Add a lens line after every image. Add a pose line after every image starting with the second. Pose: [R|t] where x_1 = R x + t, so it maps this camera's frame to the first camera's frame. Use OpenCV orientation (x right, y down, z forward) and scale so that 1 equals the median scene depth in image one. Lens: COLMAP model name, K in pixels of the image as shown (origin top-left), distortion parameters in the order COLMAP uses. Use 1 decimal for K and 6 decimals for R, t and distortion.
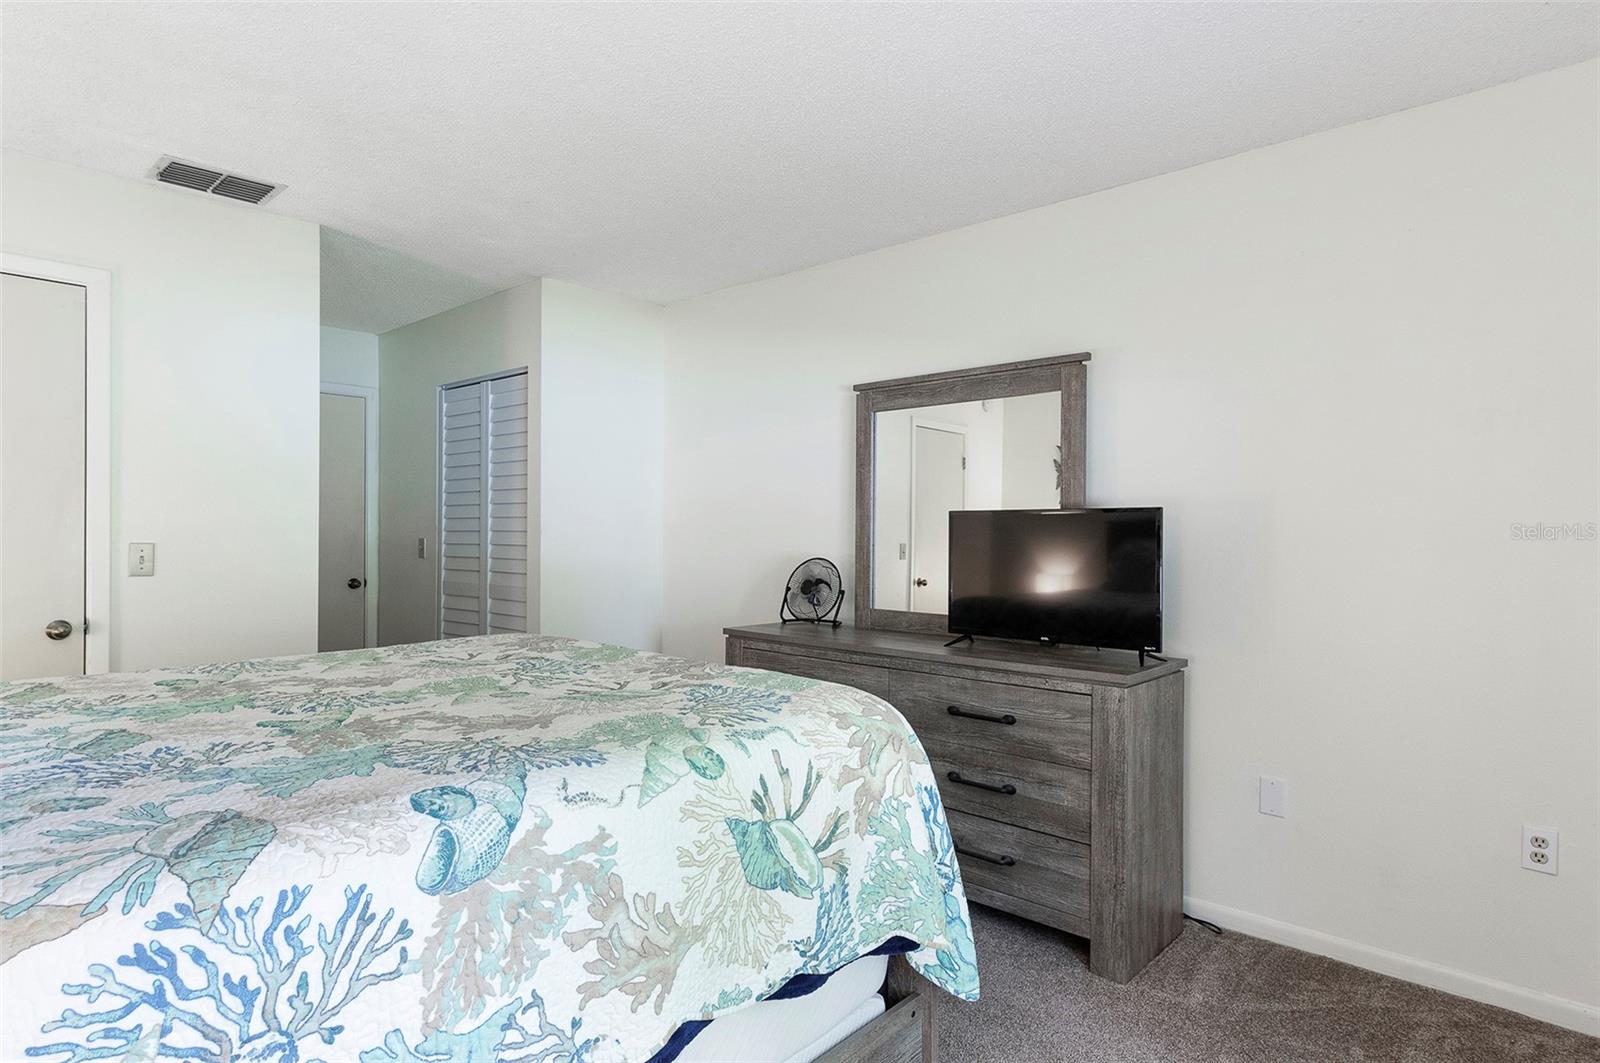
lens RADIAL K [[866.7, 0, 800.0], [0, 866.7, 531.5], [0, 0, 1]] dist [-0.005926, -0.000677]
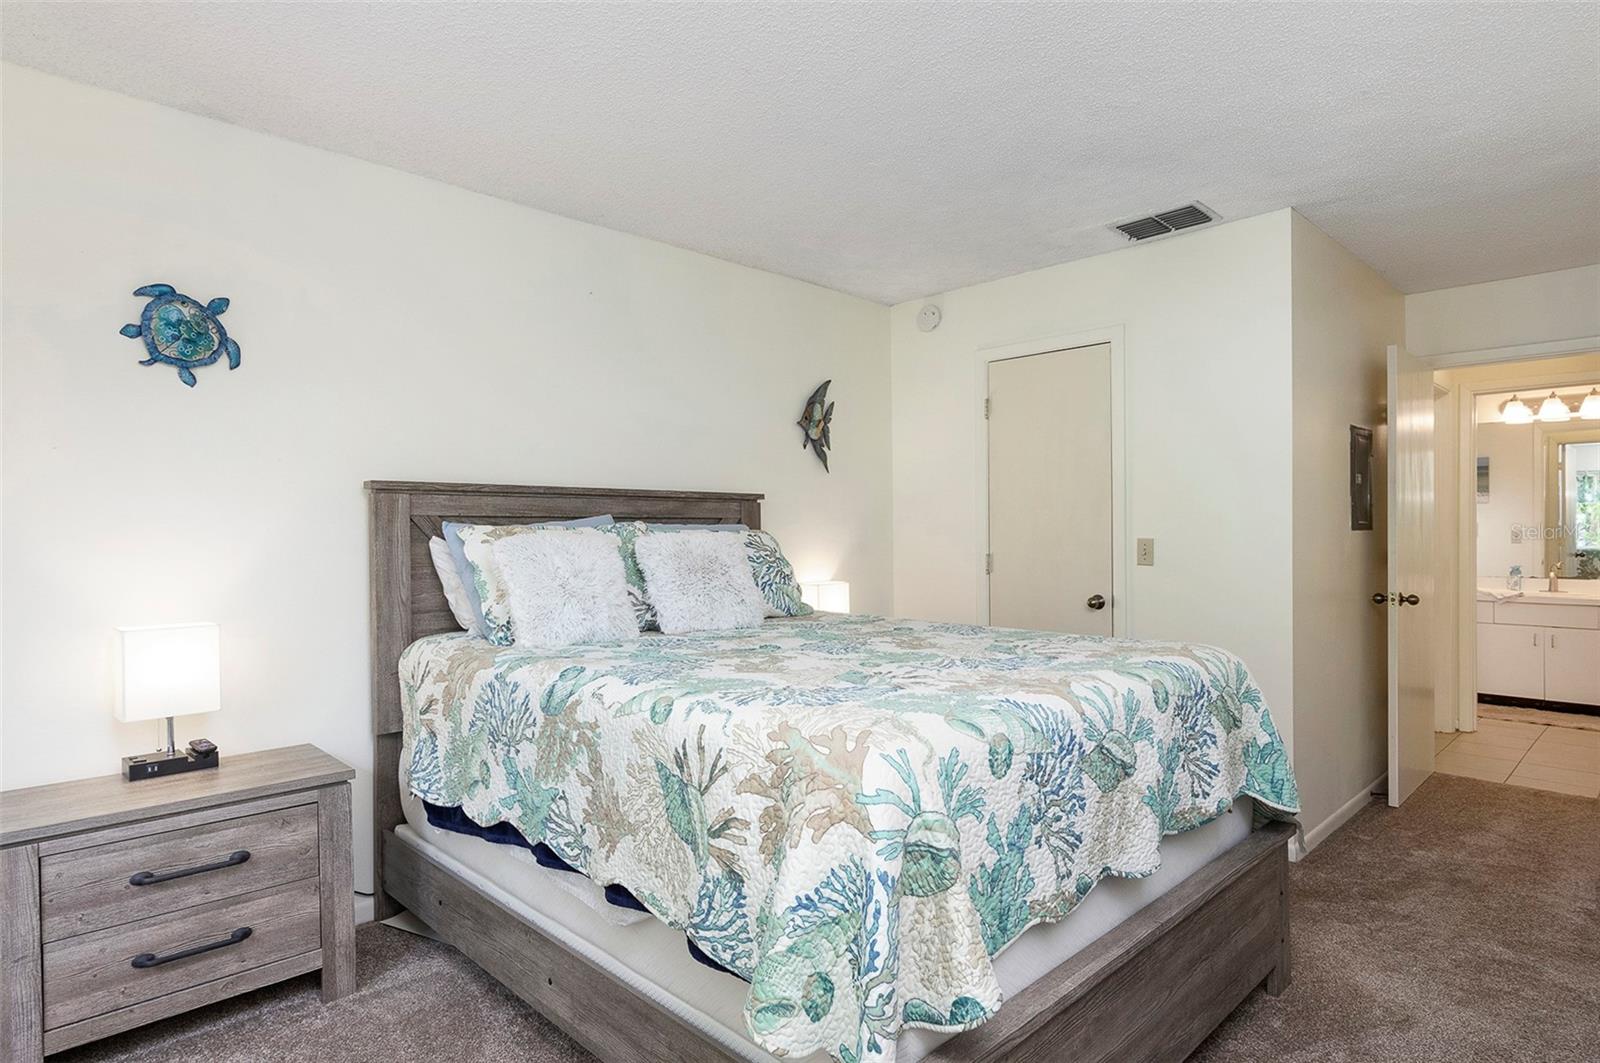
lens RADIAL K [[865.4, 0, 747.7], [0, 865.4, 533.9], [0, 0, 1]] dist [-0.048012, -0.000349]
pose [[-0.092538, -0.001413, -0.995708, 1.078863], [0.006282, 0.999978, -0.002003, 0.014985], [0.995689, -0.006440, -0.092527, 1.194756]]
